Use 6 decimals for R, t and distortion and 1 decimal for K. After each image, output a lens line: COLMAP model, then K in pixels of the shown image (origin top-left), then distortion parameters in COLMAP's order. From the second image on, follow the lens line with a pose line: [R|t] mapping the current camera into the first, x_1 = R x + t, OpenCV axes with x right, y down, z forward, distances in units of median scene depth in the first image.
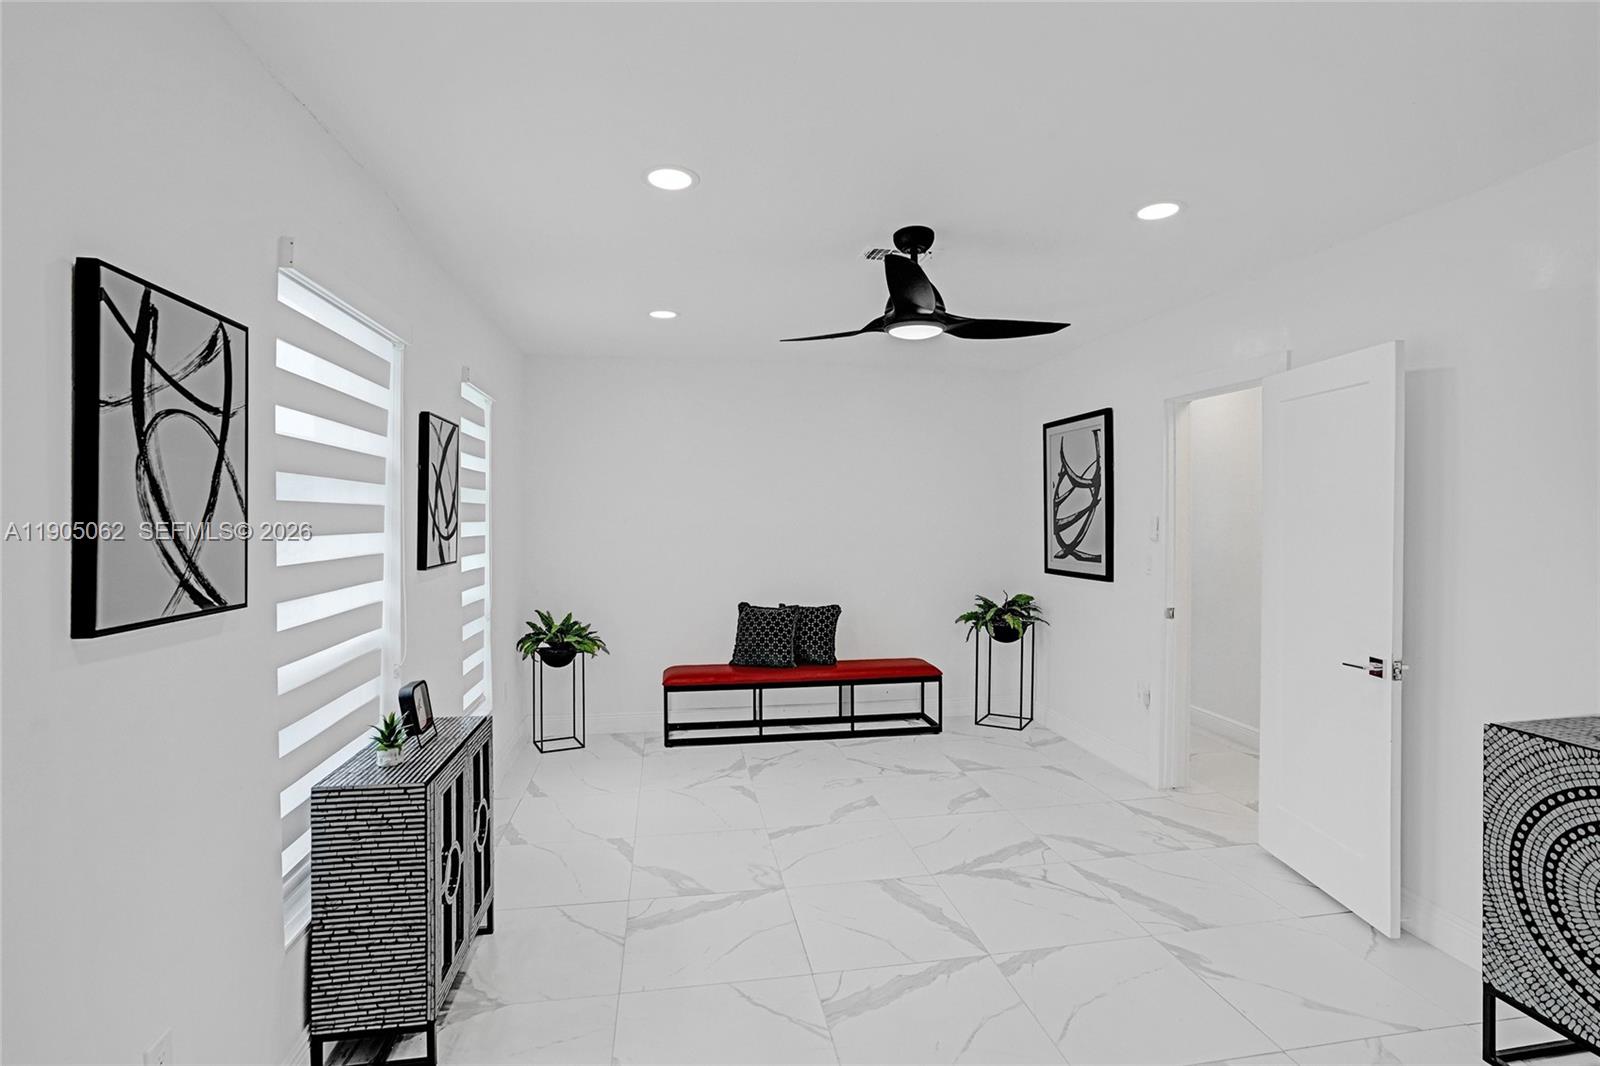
lens RADIAL K [[770.2, 0, 800.2], [0, 770.2, 522.4], [0, 0, 1]] dist [-0.028509, 0.005488]
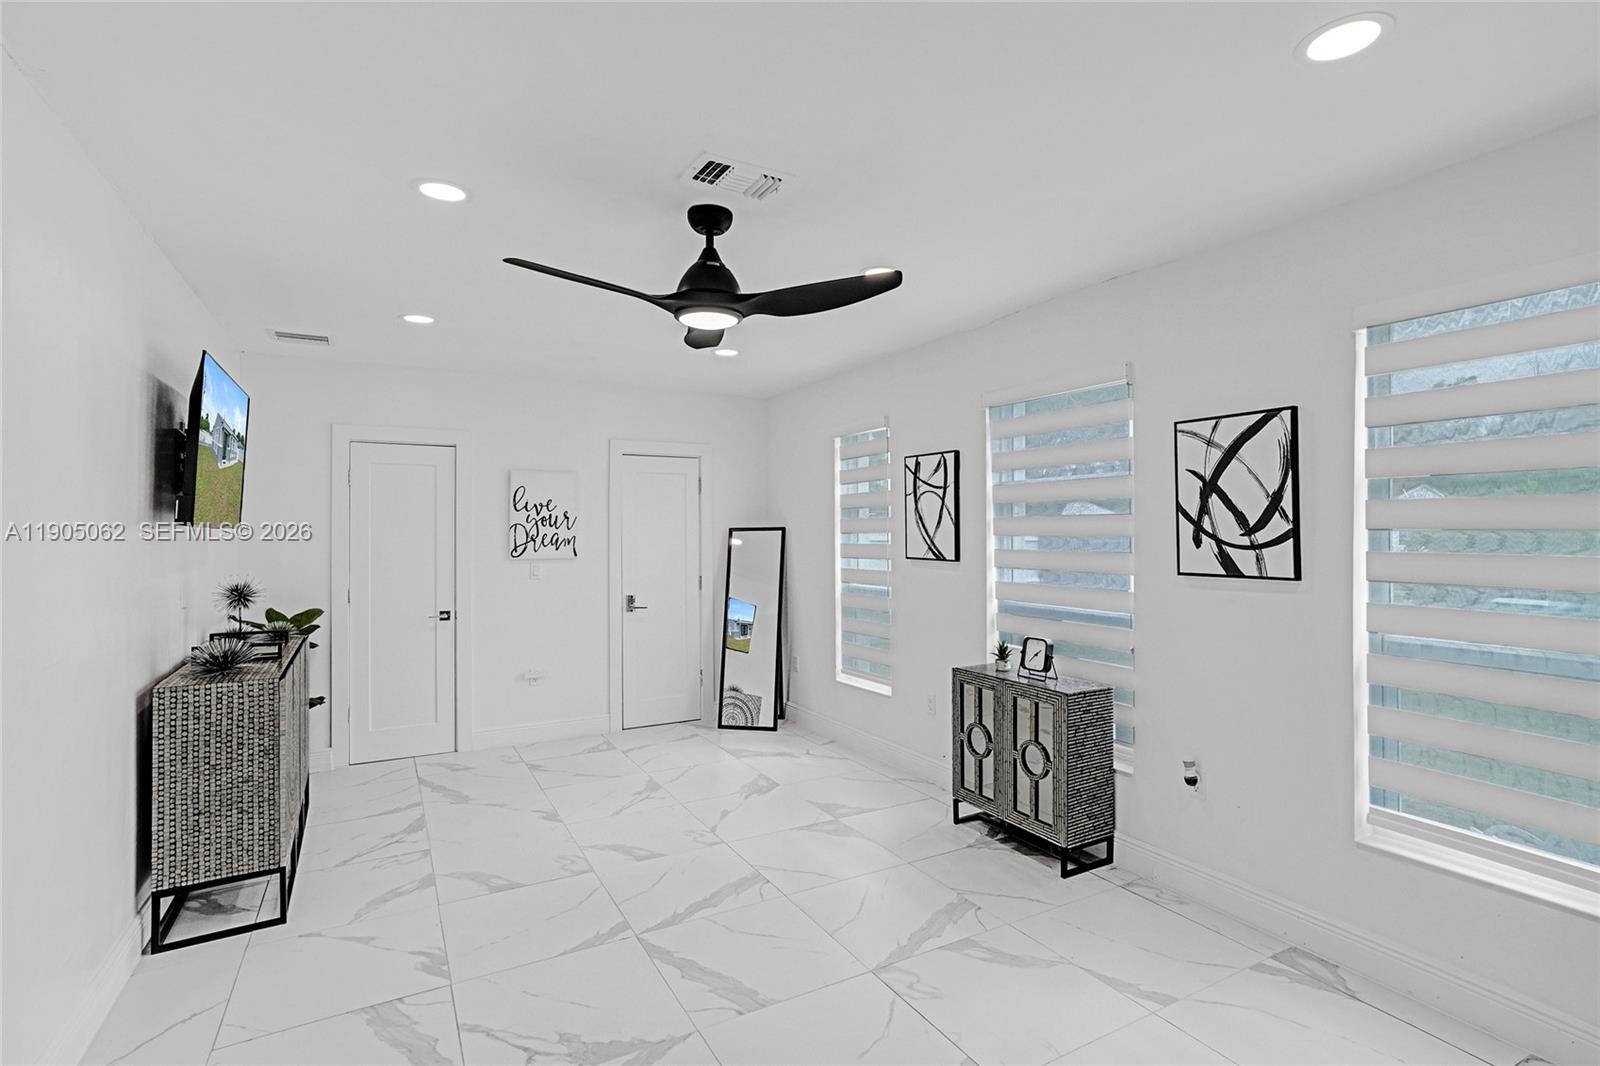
lens RADIAL K [[770.2, 0, 800.5], [0, 770.2, 529.1], [0, 0, 1]] dist [-0.028509, 0.005488]
pose [[-0.942149, 0.002434, -0.335186, 0.642569], [0.001626, 0.999995, 0.002693, -0.004152], [0.335191, 0.001992, -0.942148, 3.441053]]
